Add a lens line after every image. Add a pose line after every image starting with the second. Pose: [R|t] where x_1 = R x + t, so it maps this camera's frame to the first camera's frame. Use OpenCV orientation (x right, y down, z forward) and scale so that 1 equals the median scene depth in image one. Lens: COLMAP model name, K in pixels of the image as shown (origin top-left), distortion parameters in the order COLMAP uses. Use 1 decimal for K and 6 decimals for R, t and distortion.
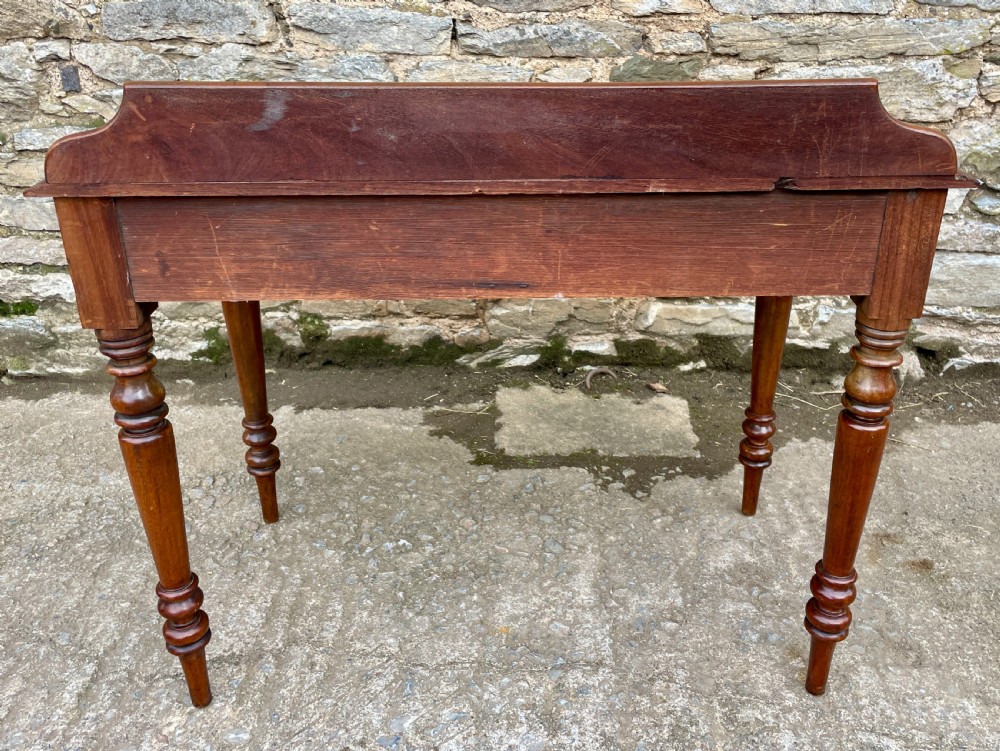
lens RADIAL K [[895.1, 0, 527.3], [0, 895.1, 311.7], [0, 0, 1]] dist [0.063504, -0.064207]
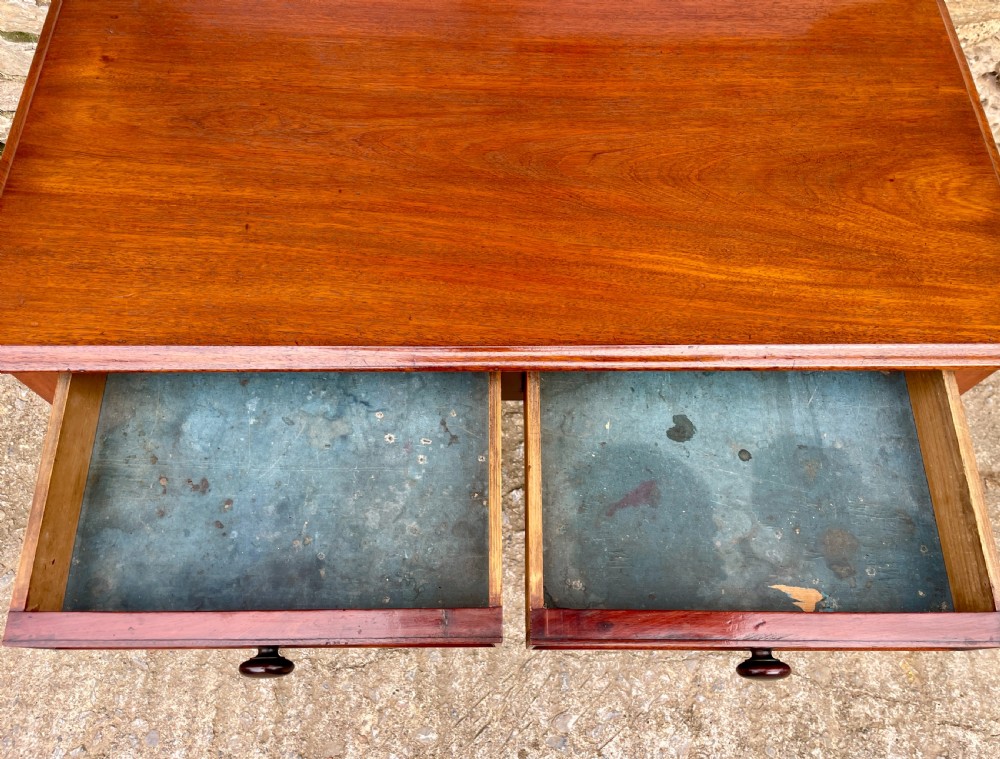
lens RADIAL K [[794.8, 0, 504.6], [0, 794.8, 353.5], [0, 0, 1]] dist [0.048758, -0.039248]
pose [[0.998704, 0.008866, 0.050118, -0.187761], [-0.039824, 0.749300, 0.661033, -0.397815], [-0.031693, -0.662172, 0.748682, 0.375148]]
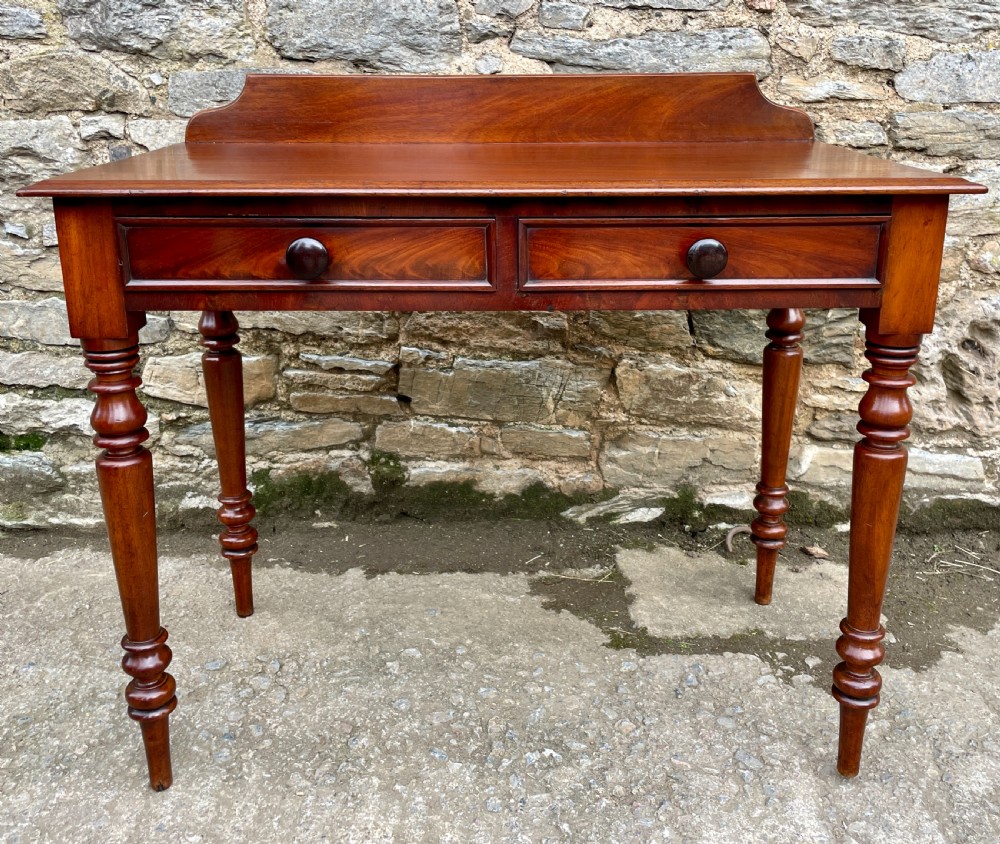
lens RADIAL K [[997.7, 0, 518.6], [0, 997.7, 349.2], [0, 0, 1]] dist [0.046447, 0.000000]
pose [[0.999416, 0.018017, 0.029035, -0.171063], [-0.014378, 0.992549, -0.120992, 0.019195], [-0.030999, 0.120504, 0.992229, 0.104633]]
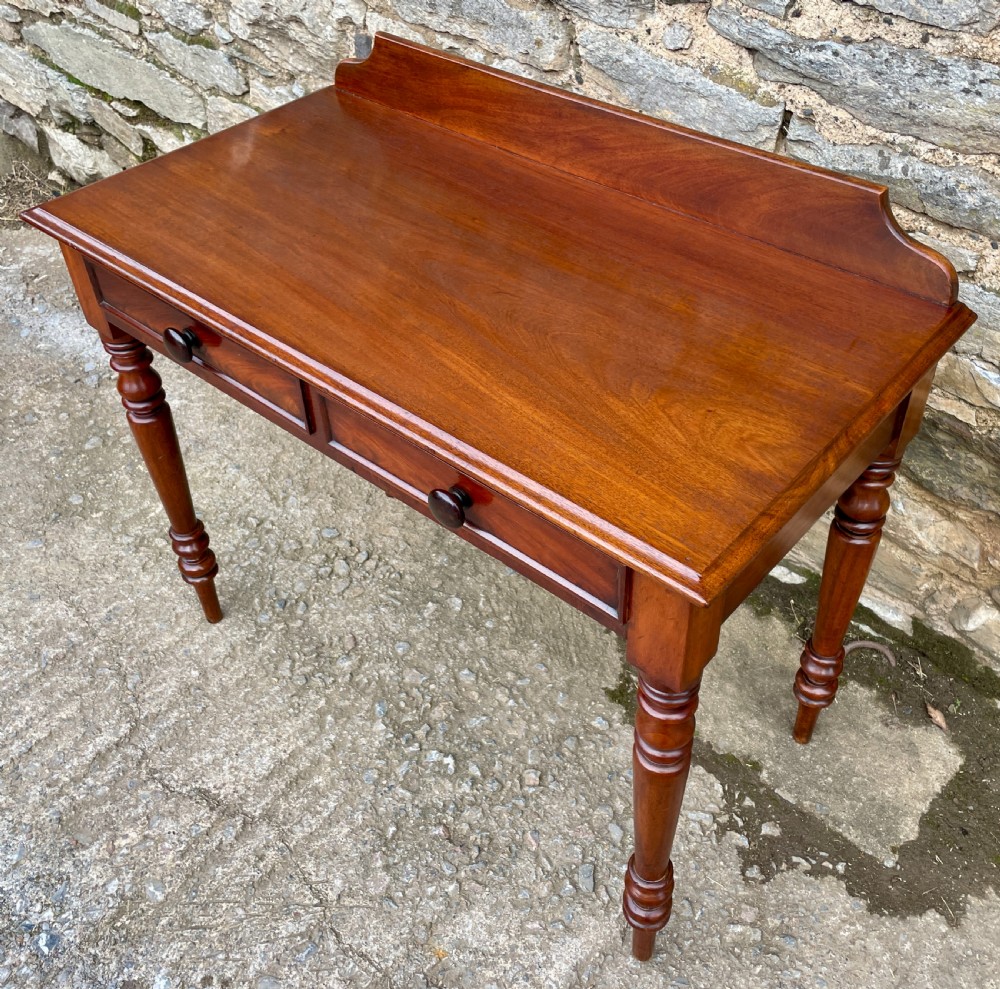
lens RADIAL K [[1074.4, 0, 527.1], [0, 1074.4, 460.0], [0, 0, 1]] dist [0.051432, 0.000000]
pose [[0.762576, 0.434474, -0.479281, 0.246888], [-0.257875, 0.883644, 0.390735, -0.359689], [0.593278, -0.174370, 0.785886, 0.259550]]
